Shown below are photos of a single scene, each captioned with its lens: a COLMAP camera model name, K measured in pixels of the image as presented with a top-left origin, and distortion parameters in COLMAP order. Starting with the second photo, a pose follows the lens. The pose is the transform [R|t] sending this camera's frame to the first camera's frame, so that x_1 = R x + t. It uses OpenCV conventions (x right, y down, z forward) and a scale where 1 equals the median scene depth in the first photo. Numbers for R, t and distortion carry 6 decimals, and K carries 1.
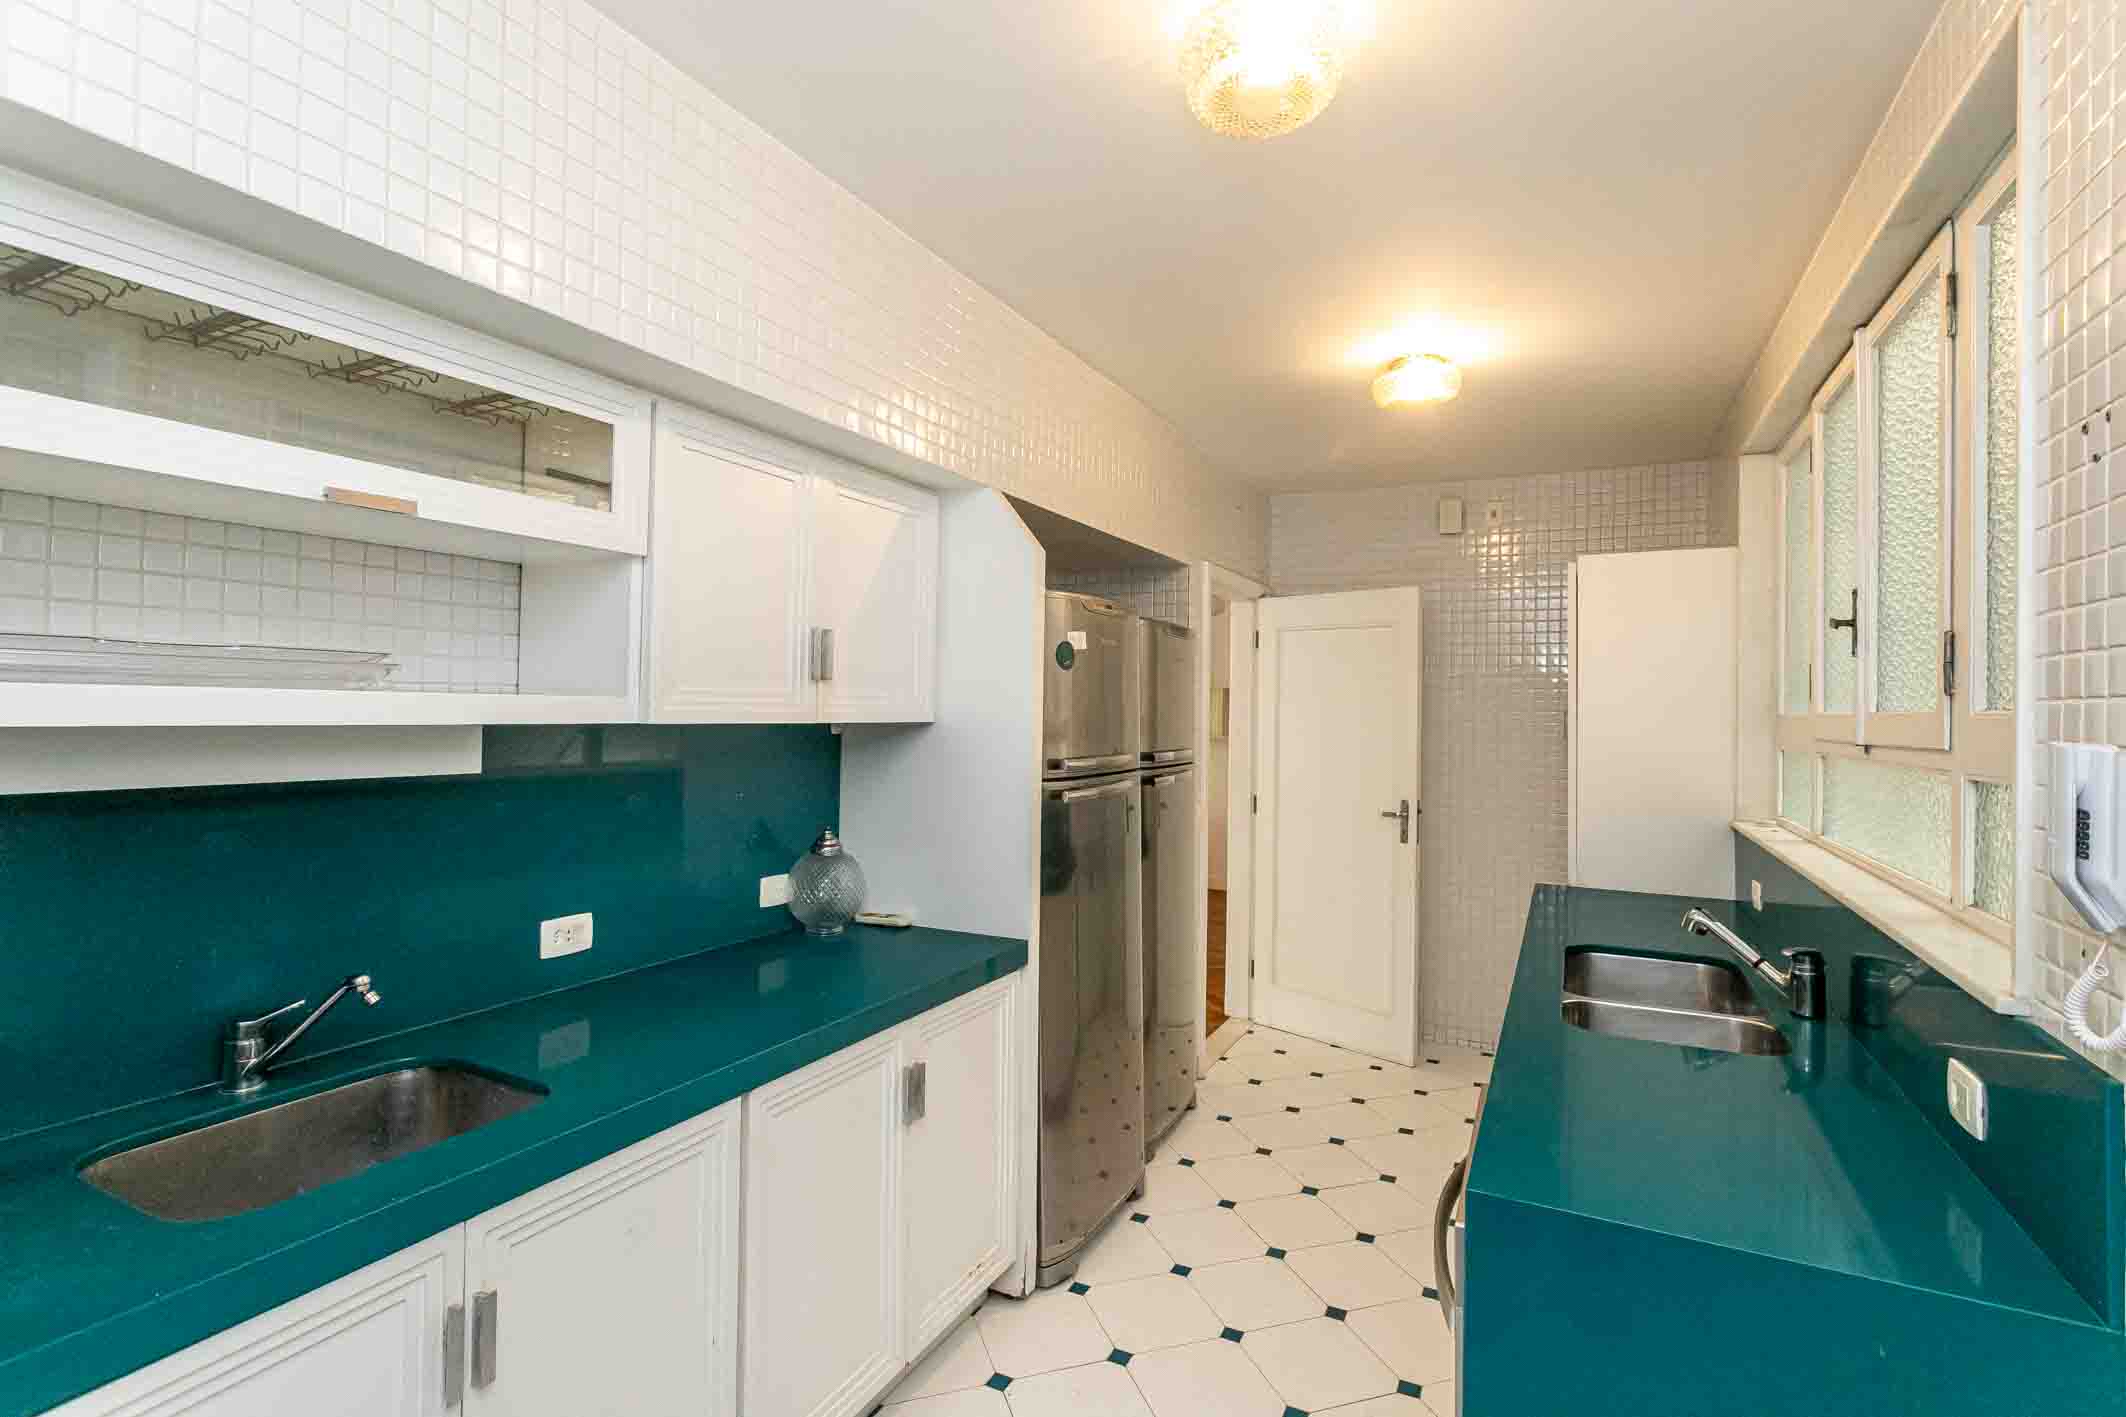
lens RADIAL K [[1015.2, 0, 1063.0], [0, 1015.2, 708.5], [0, 0, 1]] dist [0.010185, 0.000239]
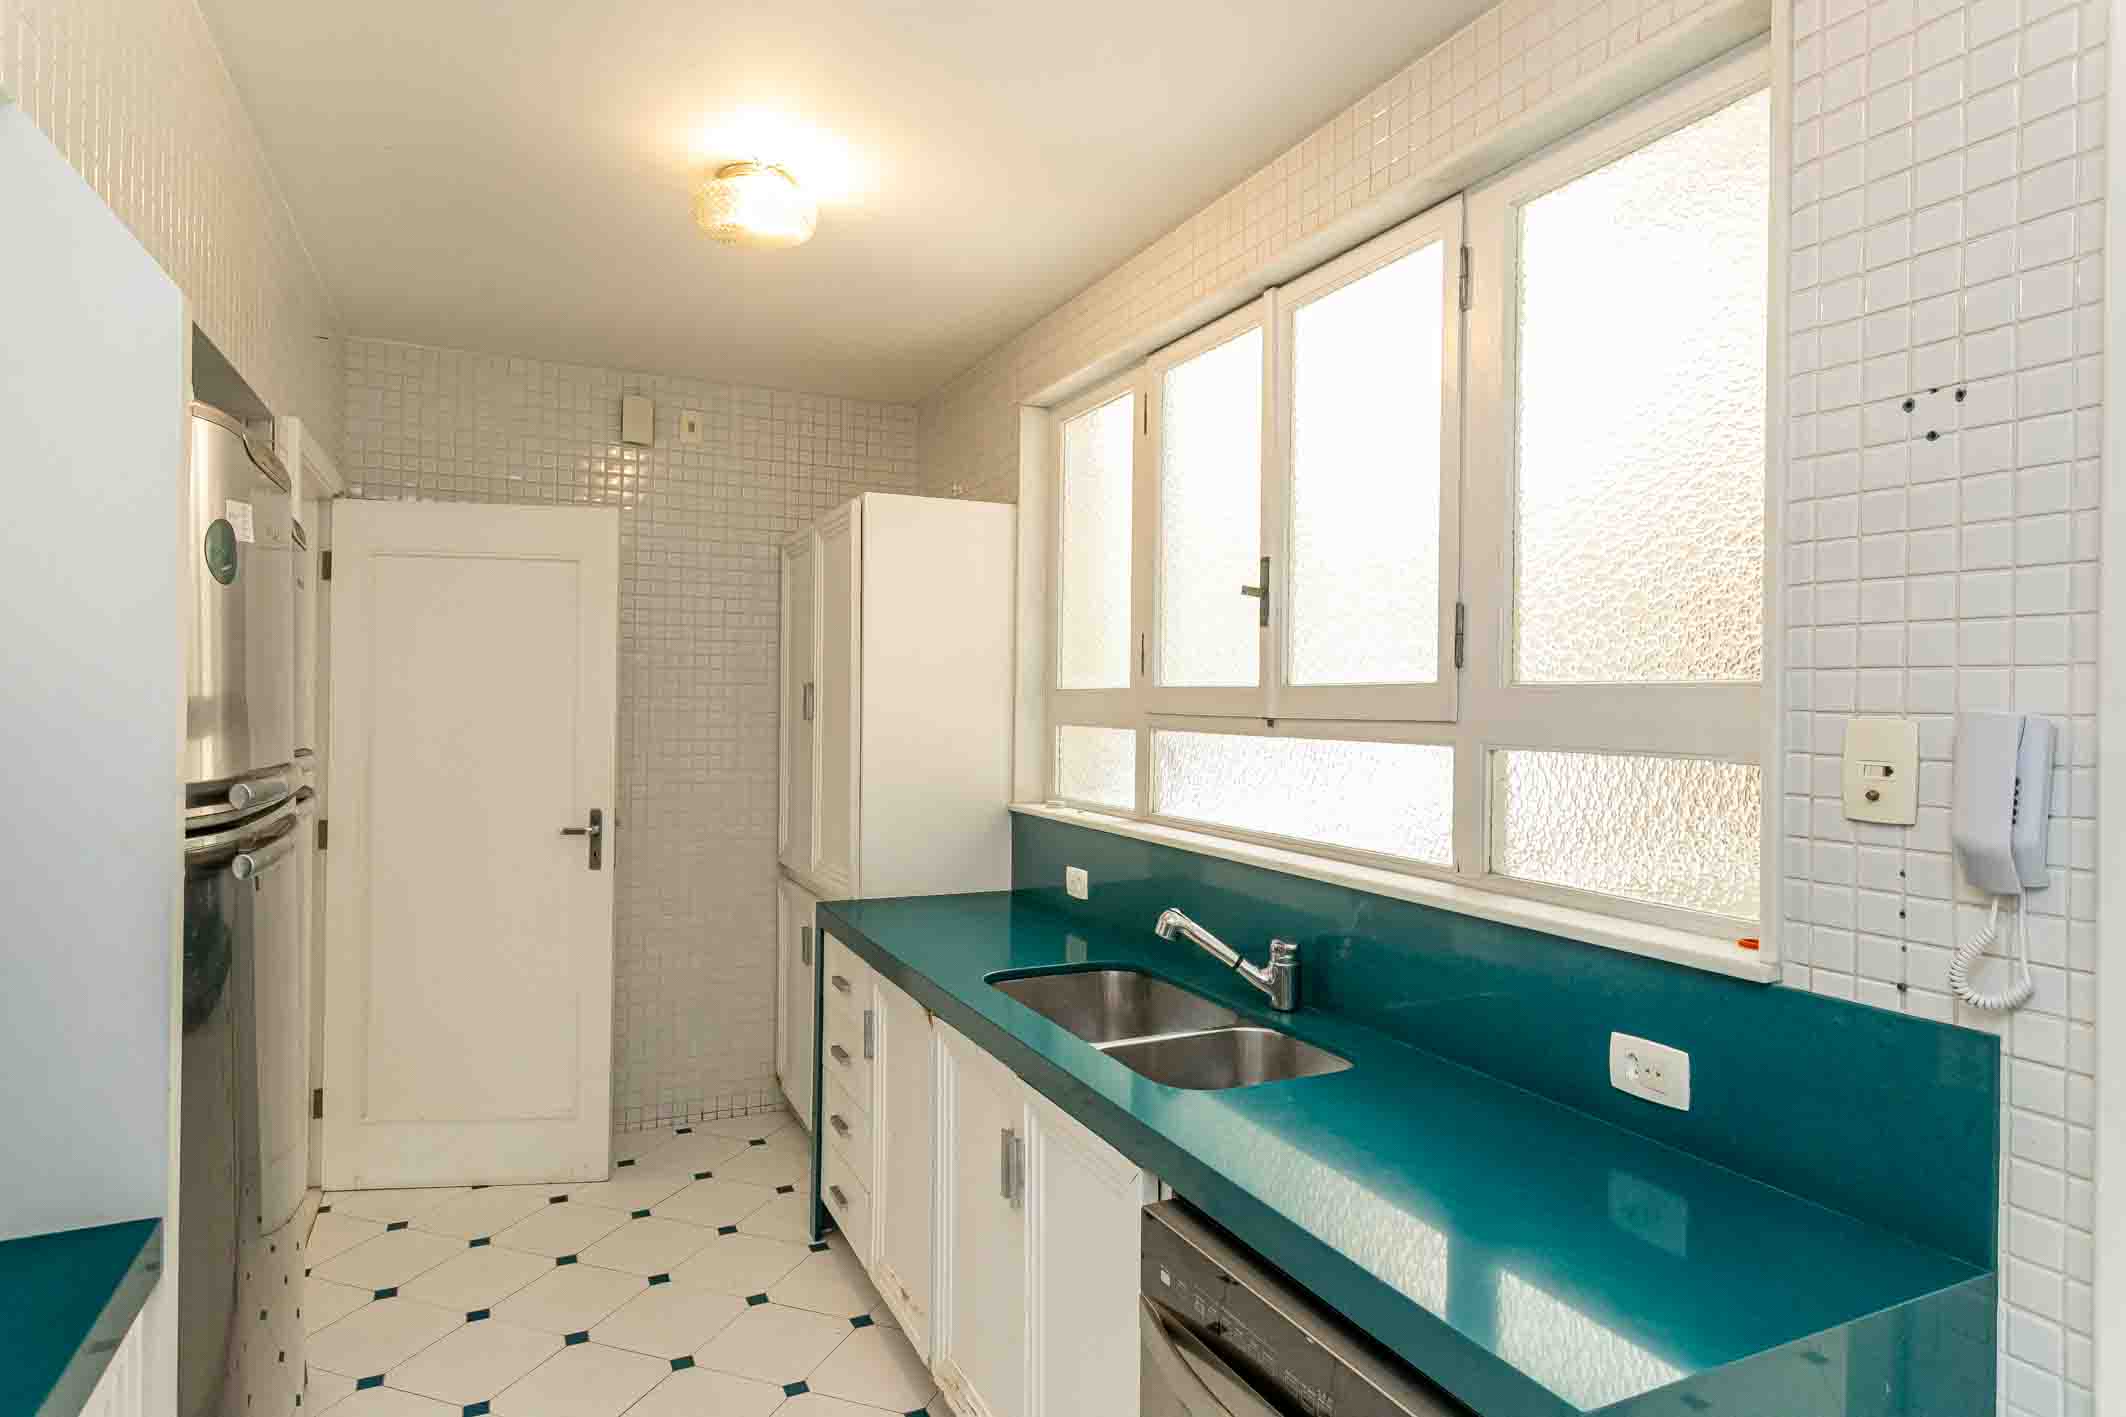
lens RADIAL K [[1175.9, 0, 1065.4], [0, 1175.9, 698.7], [0, 0, 1]] dist [-0.000677, 0.000618]
pose [[0.605783, -0.005602, 0.795610, -0.152232], [-0.004838, 0.999931, 0.010724, 0.004063], [-0.795615, -0.010346, 0.605714, 0.320820]]
